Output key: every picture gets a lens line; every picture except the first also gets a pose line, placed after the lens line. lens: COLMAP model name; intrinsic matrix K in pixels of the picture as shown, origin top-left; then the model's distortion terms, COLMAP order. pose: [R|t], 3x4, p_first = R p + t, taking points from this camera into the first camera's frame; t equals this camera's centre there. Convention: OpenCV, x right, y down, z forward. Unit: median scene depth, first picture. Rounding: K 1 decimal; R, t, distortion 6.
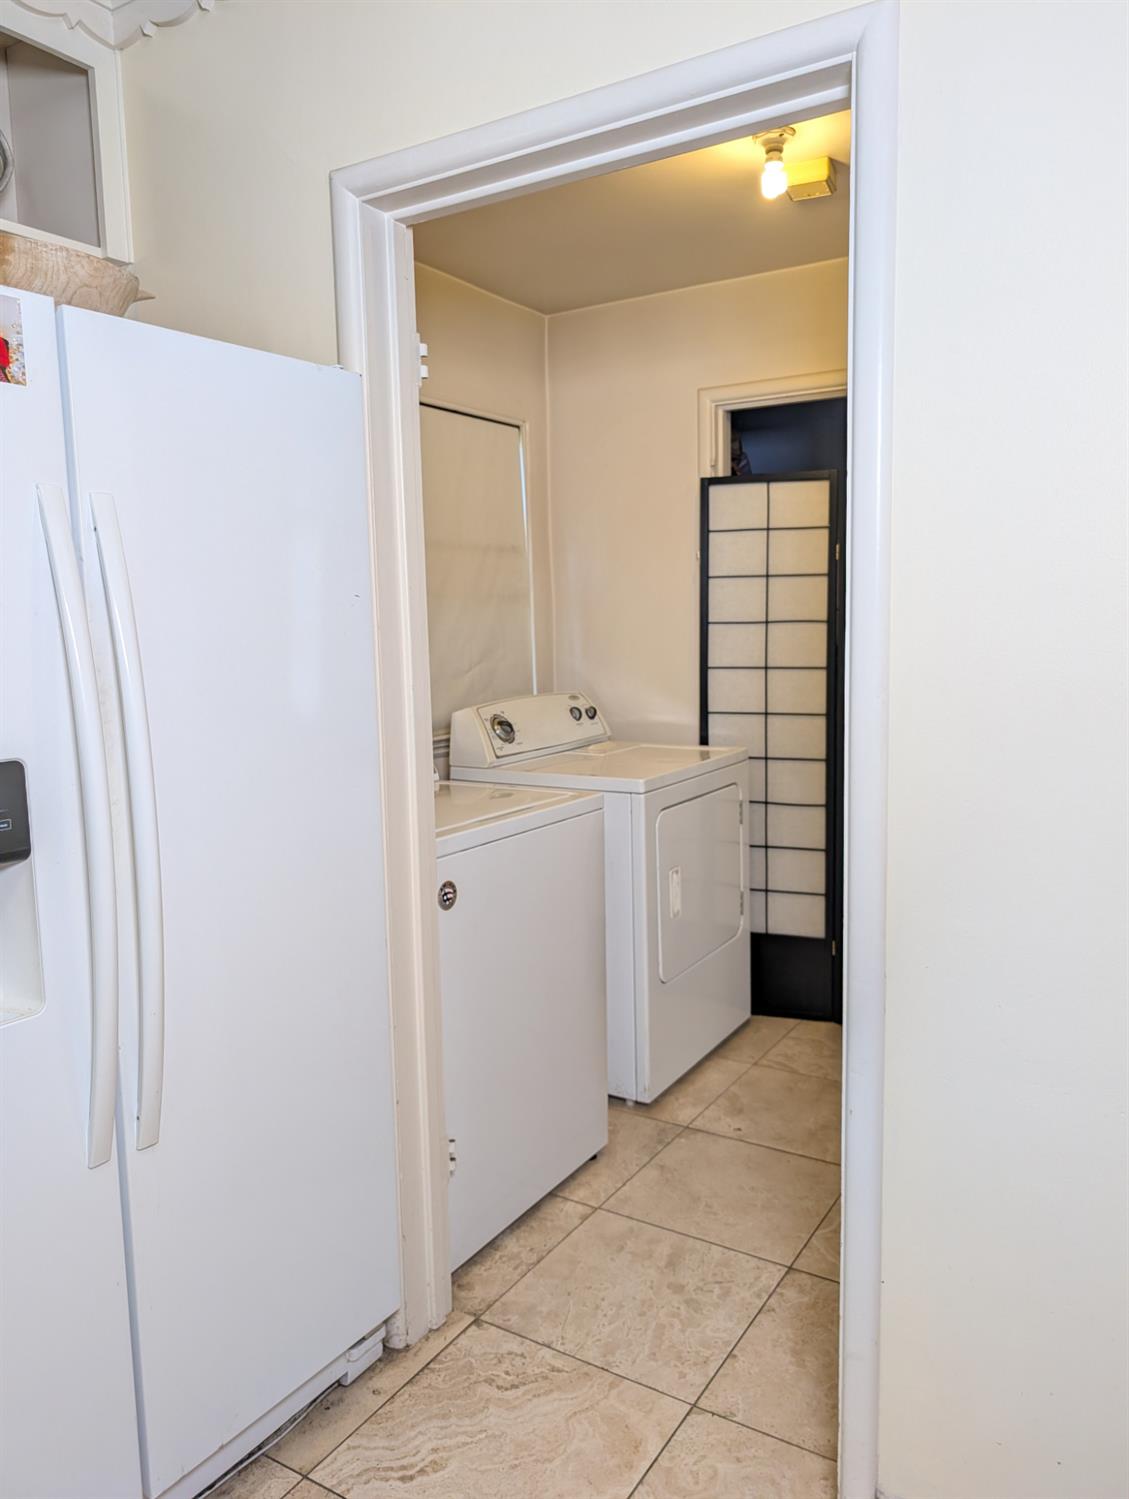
lens RADIAL K [[1083.6, 0, 561.7], [0, 1083.6, 753.4], [0, 0, 1]] dist [0.022324, -0.019783]
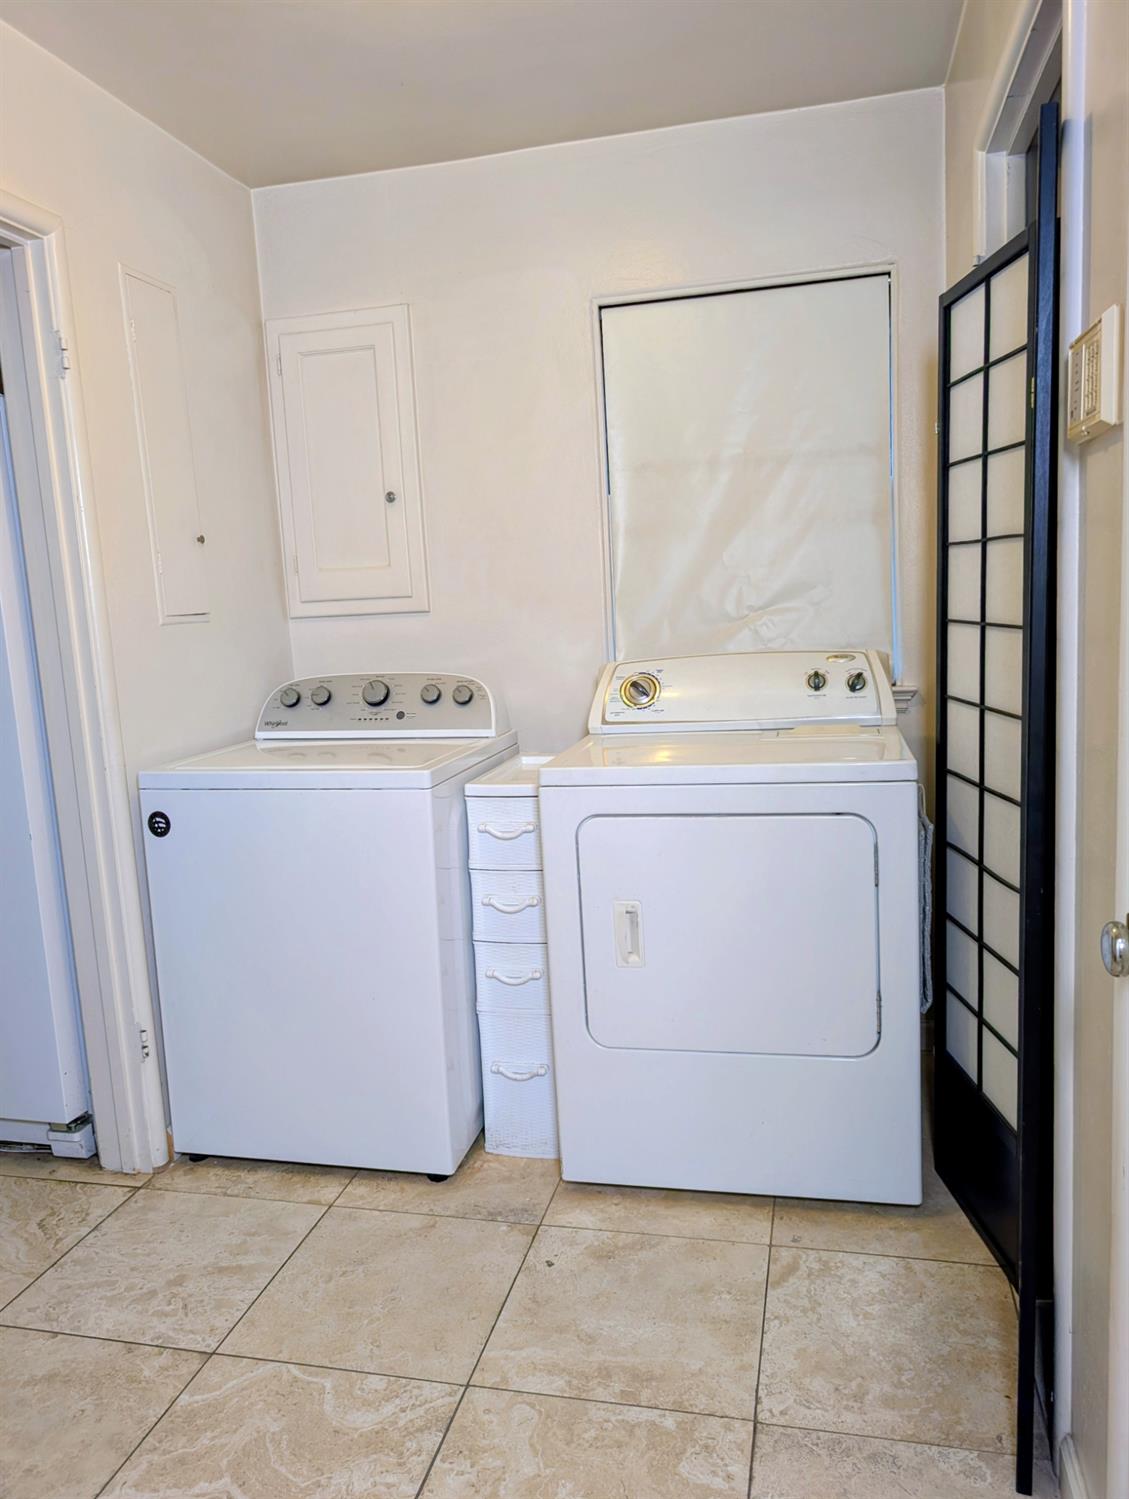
lens RADIAL K [[1083.6, 0, 574.9], [0, 1083.6, 744.9], [0, 0, 1]] dist [0.022324, -0.019783]
pose [[0.324423, 0.134197, -0.936344, 1.006569], [-0.071303, 0.990538, 0.117259, -0.106122], [0.943221, 0.028723, 0.330922, 0.958376]]
